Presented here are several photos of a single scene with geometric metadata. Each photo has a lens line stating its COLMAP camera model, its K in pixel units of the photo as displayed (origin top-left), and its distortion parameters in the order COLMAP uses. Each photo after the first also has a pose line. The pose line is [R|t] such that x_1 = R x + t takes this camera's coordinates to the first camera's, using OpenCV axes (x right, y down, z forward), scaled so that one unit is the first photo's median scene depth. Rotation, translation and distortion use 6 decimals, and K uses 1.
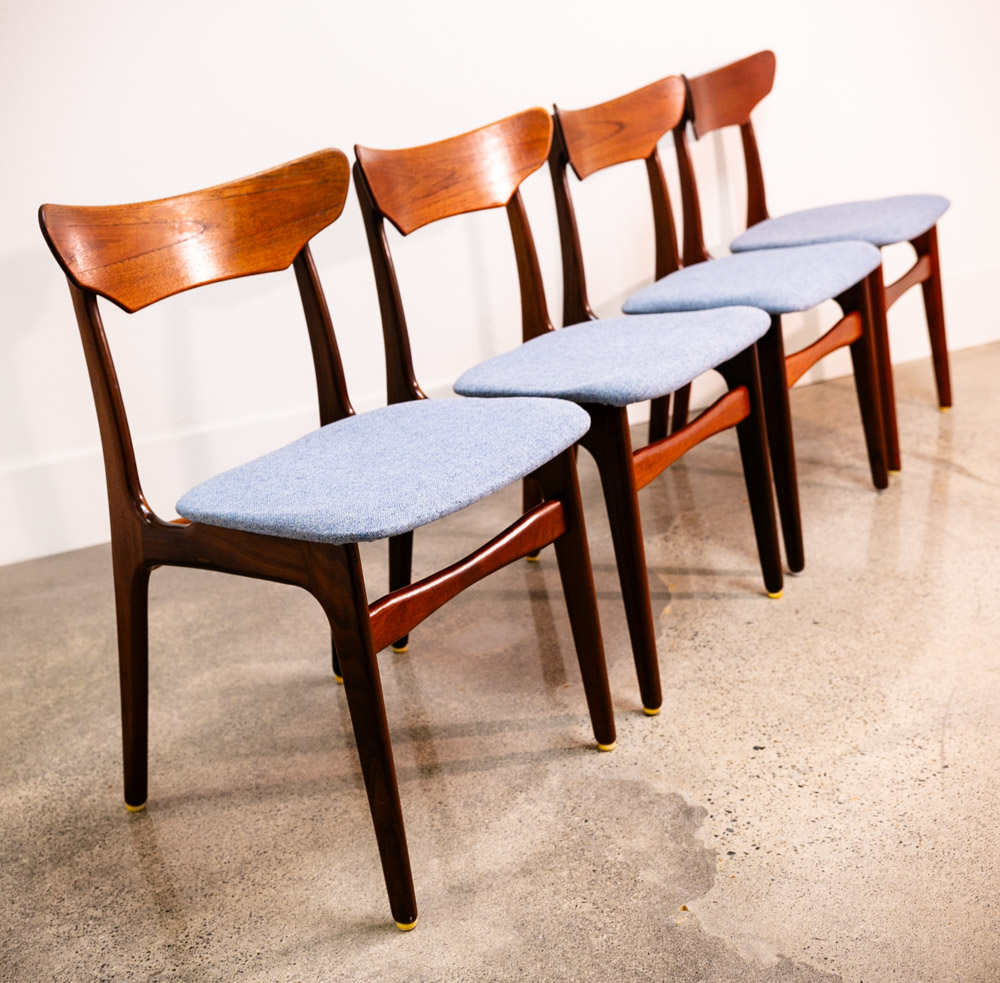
lens RADIAL K [[1348.5, 0, 501.8], [0, 1348.5, 488.9], [0, 0, 1]] dist [0.099138, 0.074709]
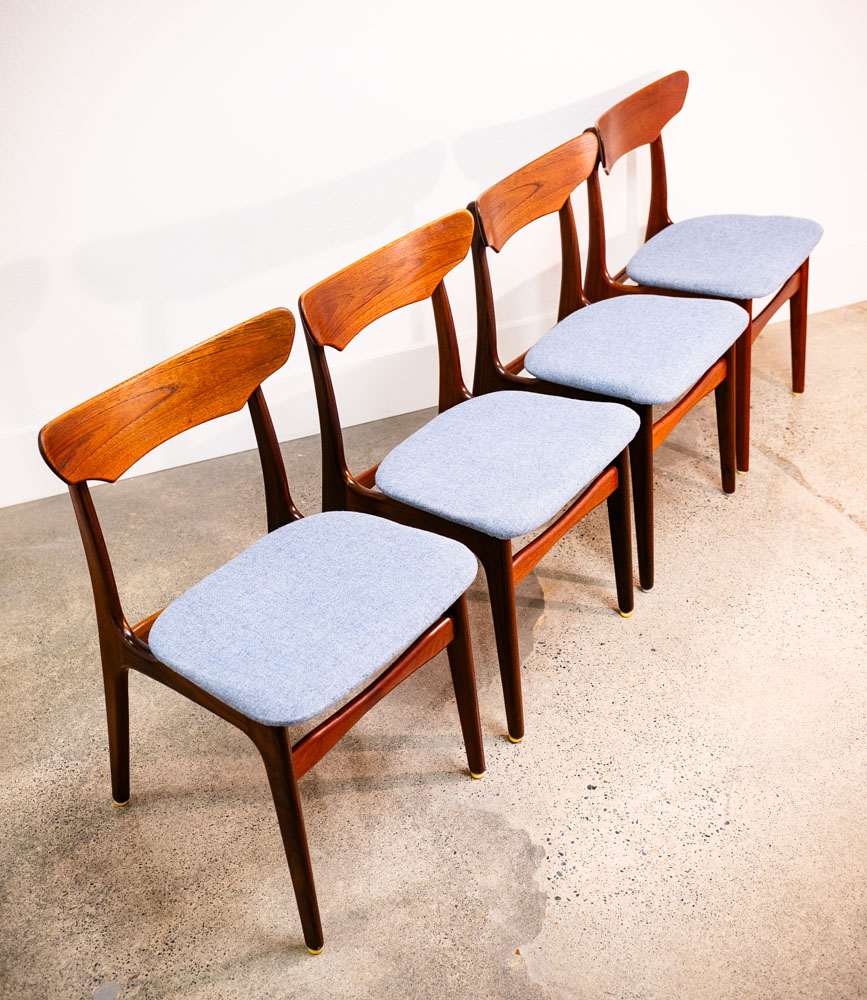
lens RADIAL K [[1149.9, 0, 433.5], [0, 1149.9, 500.0], [0, 0, 1]] dist [0.099388, 0.072144]
pose [[0.998363, 0.057169, 0.001663, 0.018297], [-0.055796, 0.967172, 0.247921, -0.362731], [0.012565, -0.247608, 0.968779, -0.026604]]
